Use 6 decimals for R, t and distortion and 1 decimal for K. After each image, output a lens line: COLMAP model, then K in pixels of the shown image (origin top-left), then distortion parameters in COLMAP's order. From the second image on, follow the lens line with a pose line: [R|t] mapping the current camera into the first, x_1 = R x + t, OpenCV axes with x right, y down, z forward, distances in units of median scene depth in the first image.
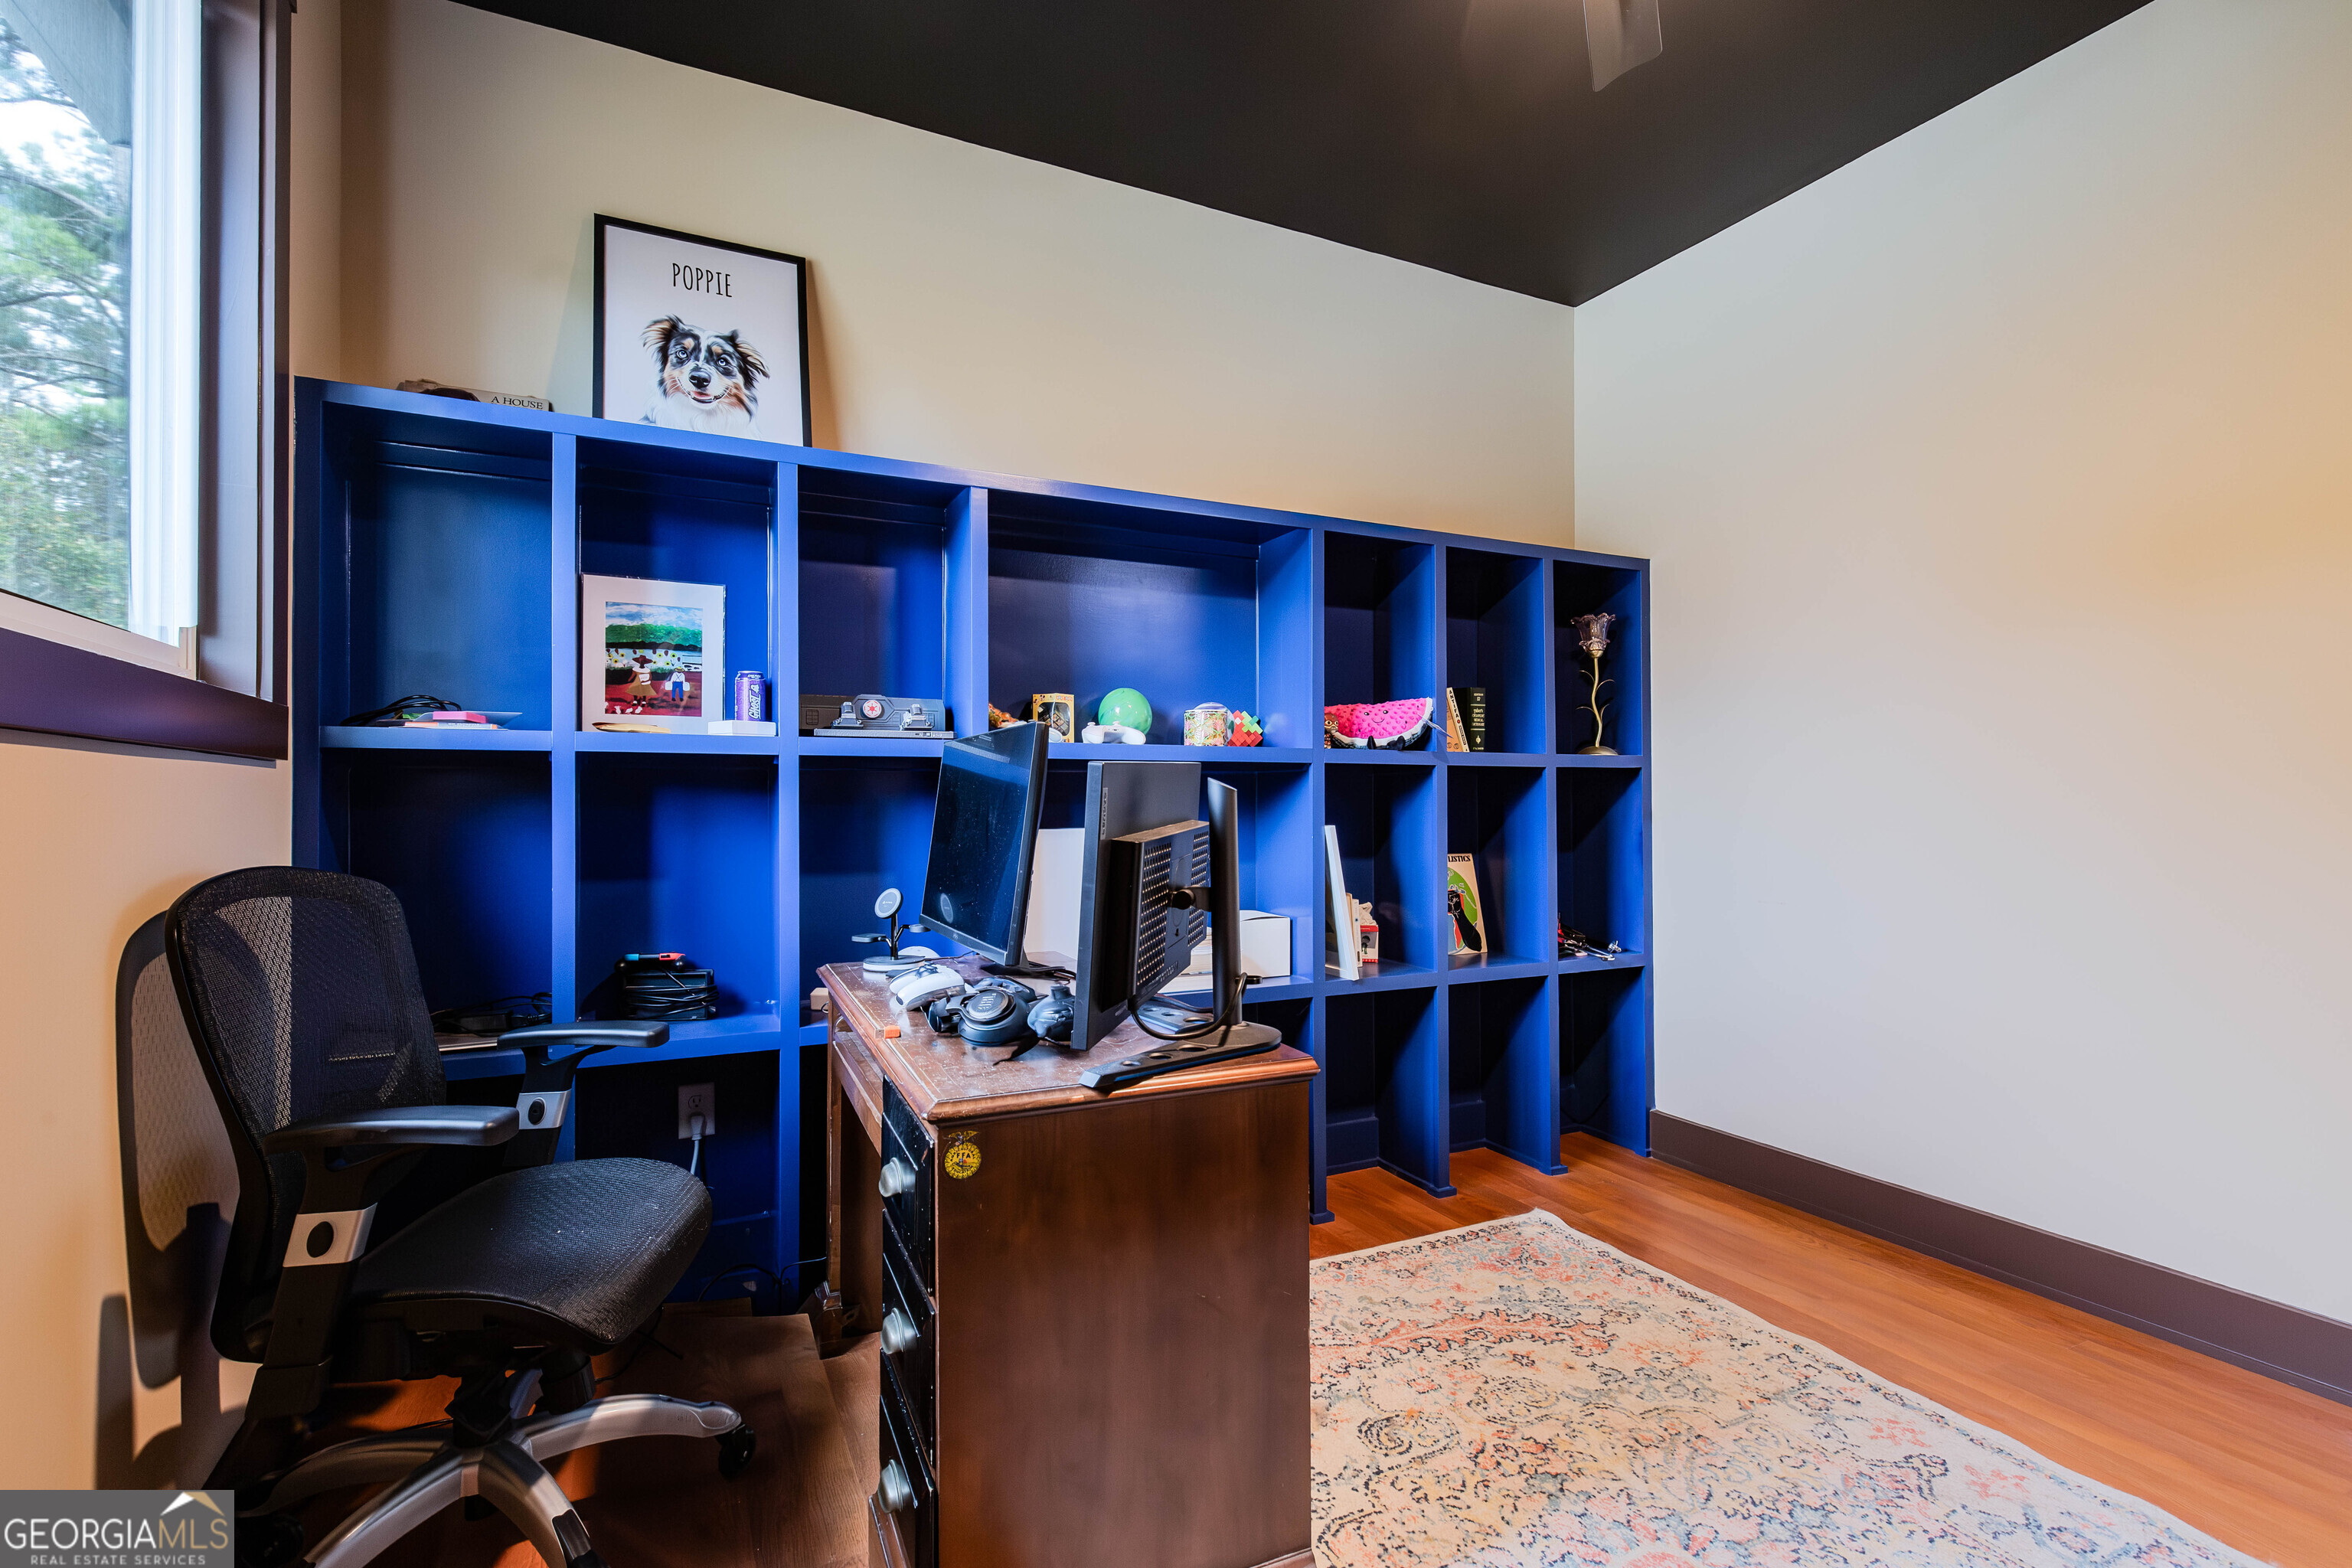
lens RADIAL K [[1053.0, 0, 1190.3], [0, 1053.0, 792.6], [0, 0, 1]] dist [-0.002178, 0.000491]
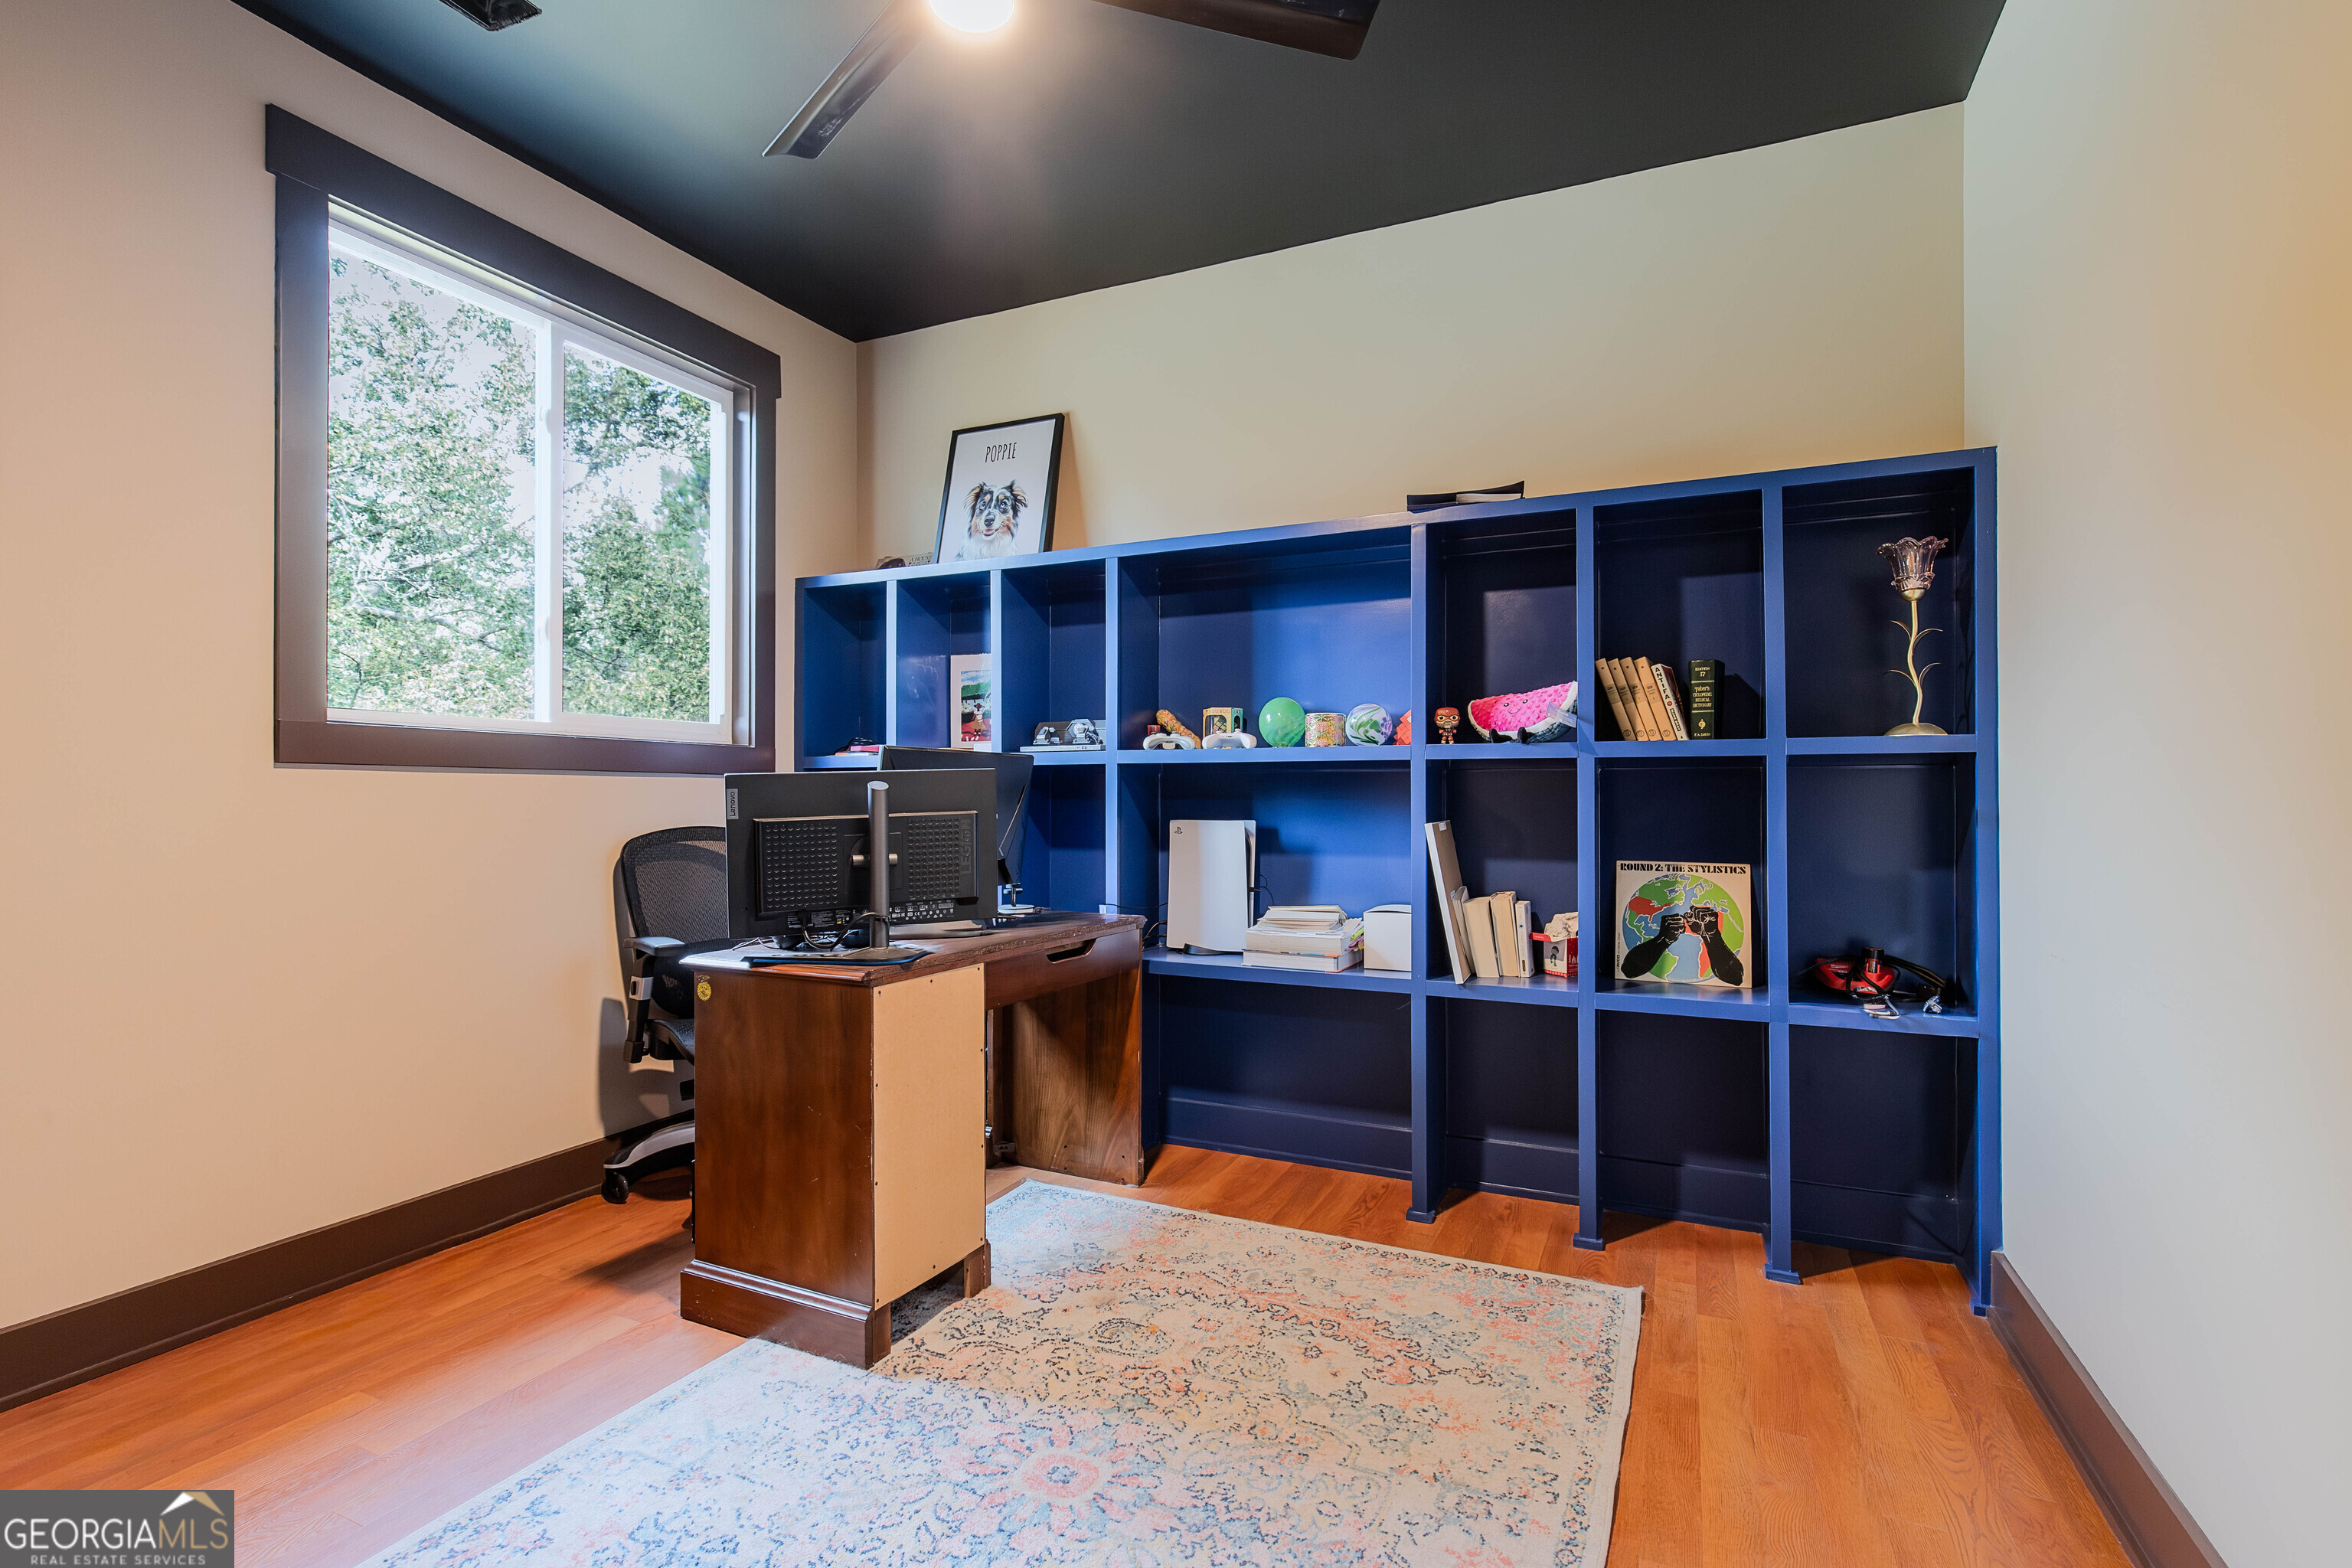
lens RADIAL K [[1053.0, 0, 1190.3], [0, 1053.0, 792.6], [0, 0, 1]] dist [-0.002178, 0.000491]
pose [[0.651181, -0.002872, -0.758917, 0.865743], [0.001389, 0.999996, -0.002592, 0.006672], [0.758921, 0.000634, 0.651182, 0.221550]]
